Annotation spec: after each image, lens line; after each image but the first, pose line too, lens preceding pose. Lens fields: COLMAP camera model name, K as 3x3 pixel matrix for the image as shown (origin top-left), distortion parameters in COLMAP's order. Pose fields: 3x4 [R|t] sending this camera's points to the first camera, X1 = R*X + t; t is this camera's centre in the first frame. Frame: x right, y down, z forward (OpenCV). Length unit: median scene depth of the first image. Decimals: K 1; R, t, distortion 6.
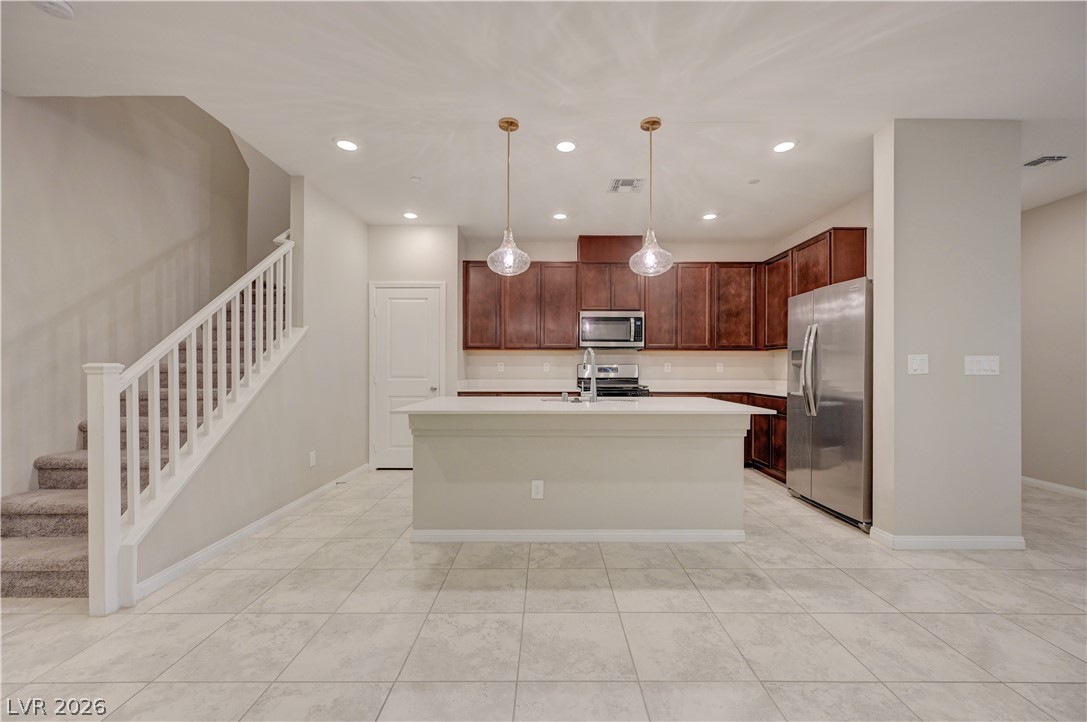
lens RADIAL K [[431.3, 0, 548.8], [0, 431.3, 366.9], [0, 0, 1]] dist [0.000563, 0.000285]
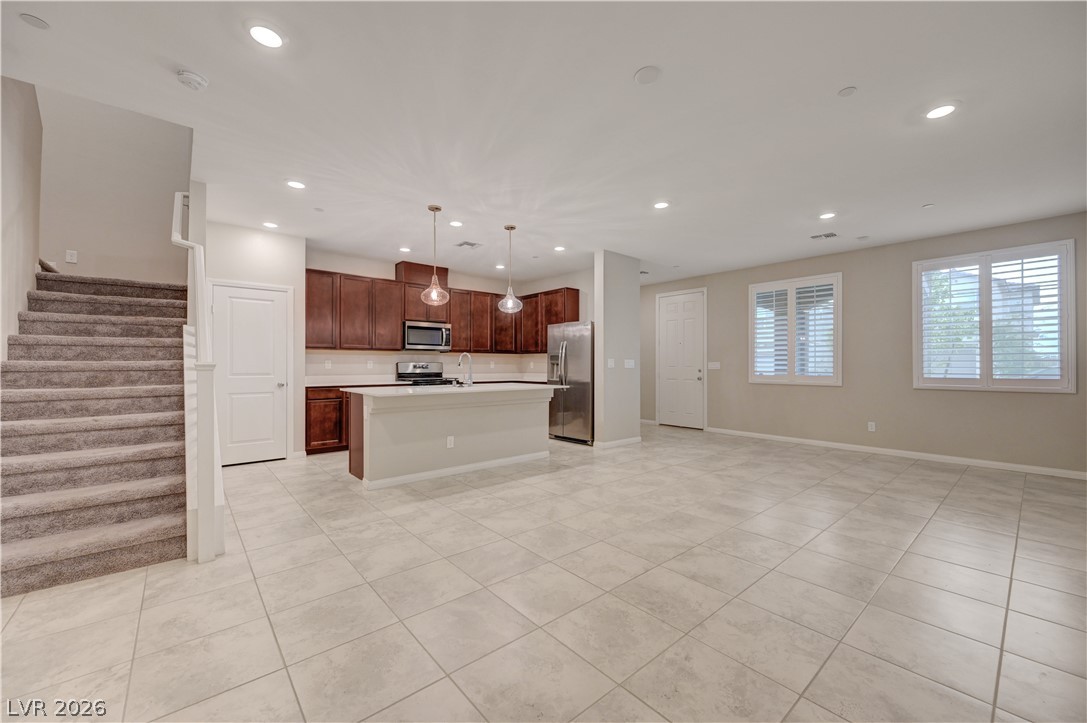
lens RADIAL K [[427.4, 0, 549.3], [0, 427.4, 364.1], [0, 0, 1]] dist [-0.000217, 0.000006]
pose [[0.758487, -0.000370, 0.651688, -0.629303], [0.000109, 1.000000, 0.000441, -0.002780], [-0.651688, -0.000263, 0.758487, -0.348577]]
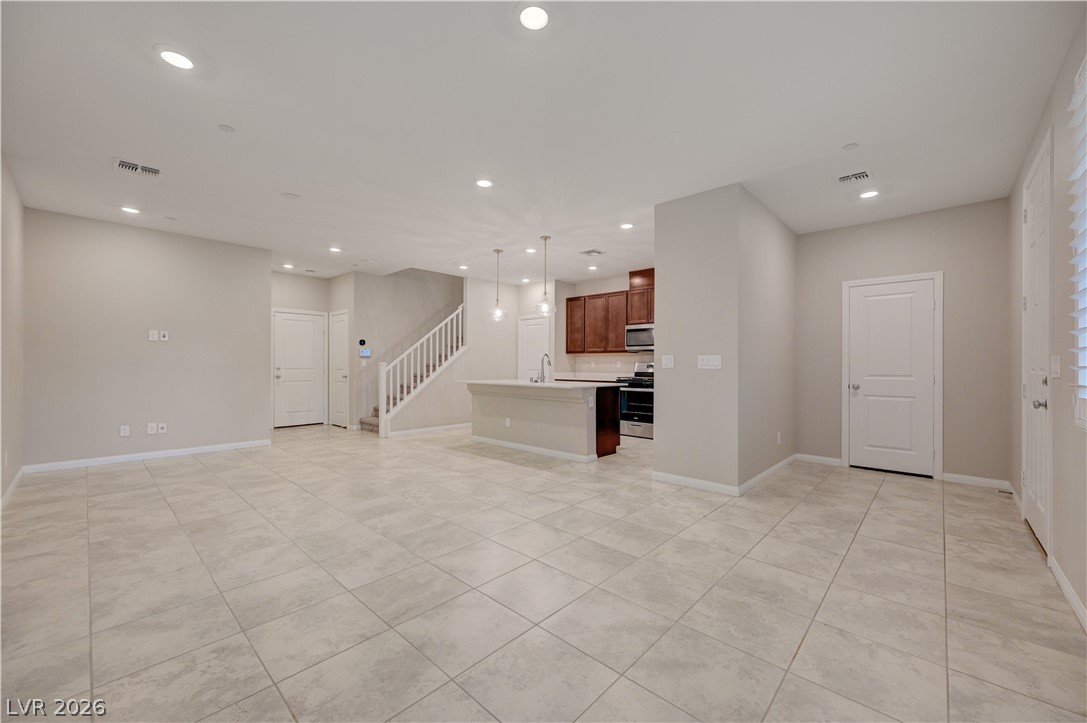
lens RADIAL K [[427.4, 0, 549.3], [0, 427.4, 364.1], [0, 0, 1]] dist [-0.000217, 0.000006]
pose [[0.734019, -0.001350, -0.679127, 1.243321], [-0.001465, 0.999993, -0.003571, 0.006880], [0.679127, 0.003616, 0.734012, -0.314347]]
